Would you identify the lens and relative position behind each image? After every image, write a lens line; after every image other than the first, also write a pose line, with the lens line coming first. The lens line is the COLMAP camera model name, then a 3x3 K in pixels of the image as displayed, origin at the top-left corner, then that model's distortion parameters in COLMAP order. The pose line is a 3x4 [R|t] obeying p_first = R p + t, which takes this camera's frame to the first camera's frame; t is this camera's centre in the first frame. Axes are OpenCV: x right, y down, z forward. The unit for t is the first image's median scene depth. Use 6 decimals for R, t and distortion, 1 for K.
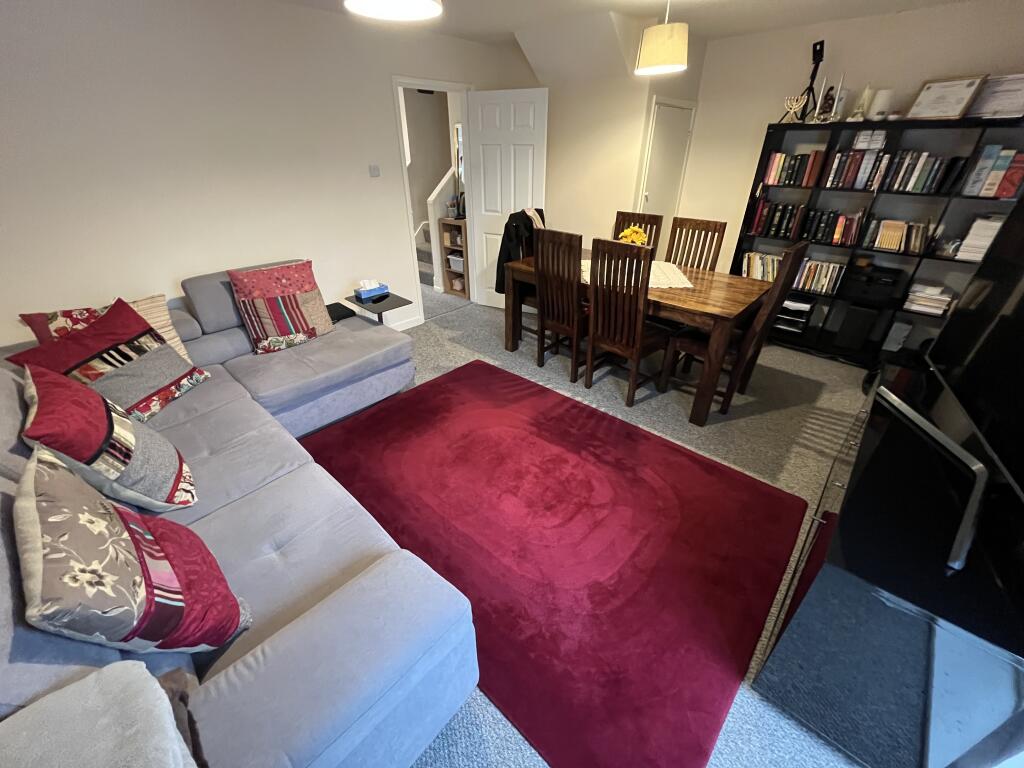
lens RADIAL K [[412.5, 0, 512.0], [0, 412.5, 384.0], [0, 0, 1]] dist [-0.007086, -0.000315]
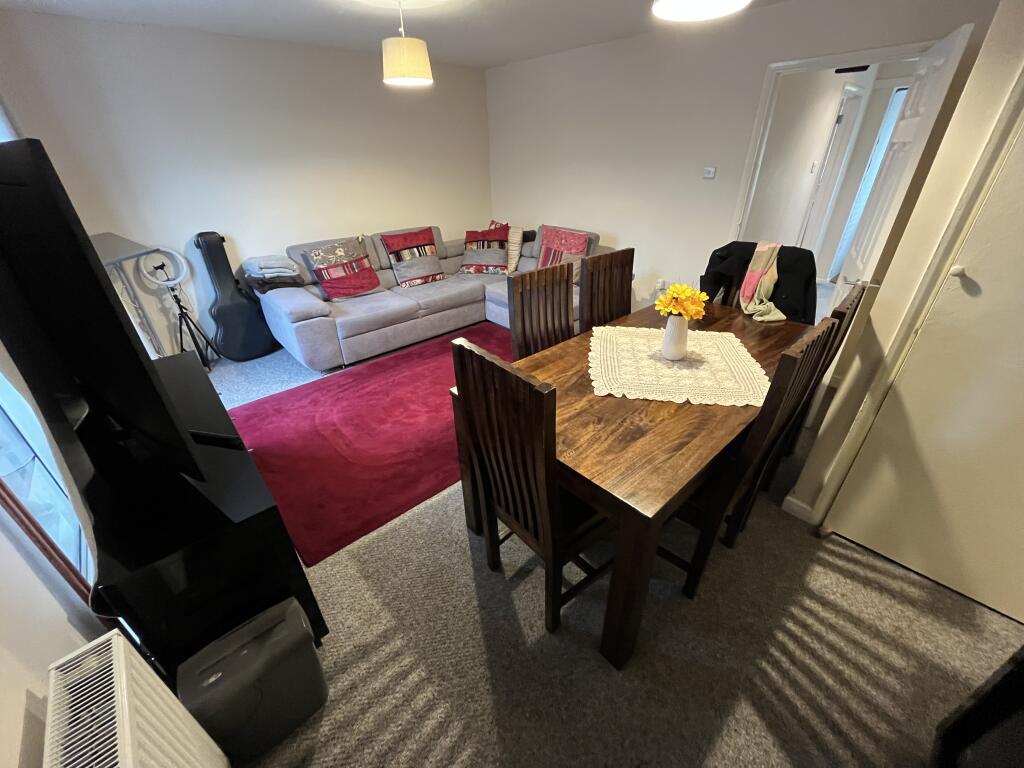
lens RADIAL K [[412.5, 0, 512.0], [0, 412.5, 384.0], [0, 0, 1]] dist [-0.007086, -0.000315]
pose [[-0.100030, 0.490403, -0.865736, 1.045986], [-0.484737, 0.735841, 0.472831, -0.513101], [0.868921, 0.466951, 0.164110, 0.891116]]
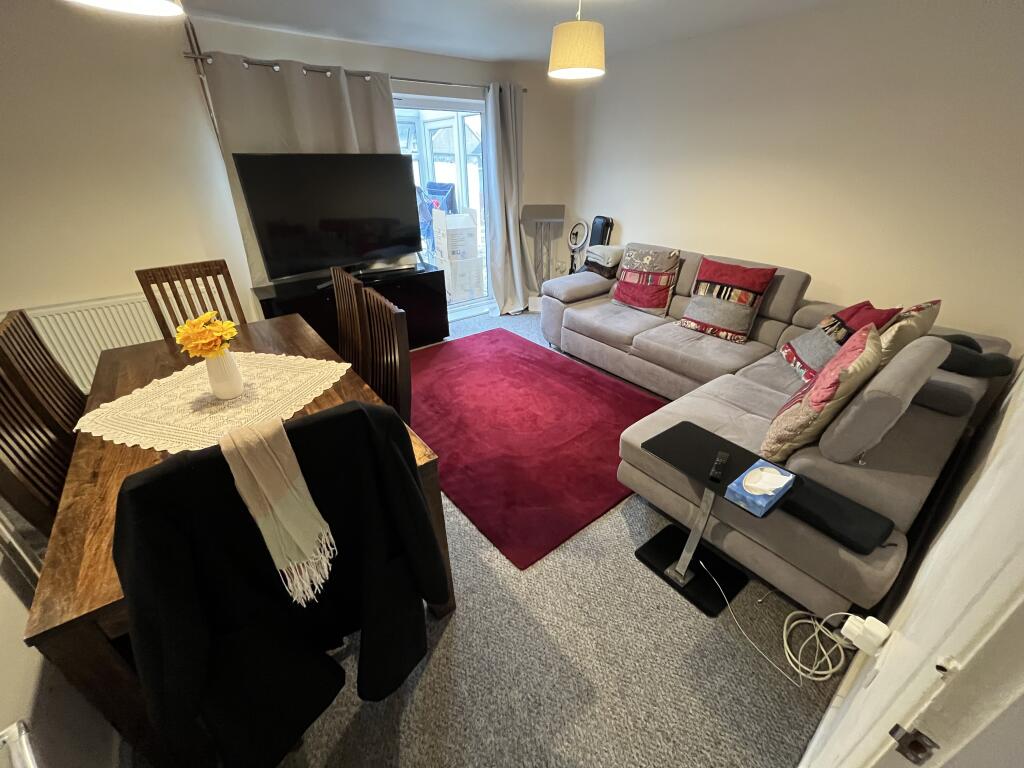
lens RADIAL K [[412.5, 0, 512.0], [0, 412.5, 384.0], [0, 0, 1]] dist [-0.007086, -0.000315]
pose [[-0.985477, -0.074661, 0.152513, -0.185005], [0.091261, 0.524542, 0.846479, -0.853432], [-0.143198, 0.848105, -0.510111, 1.493473]]
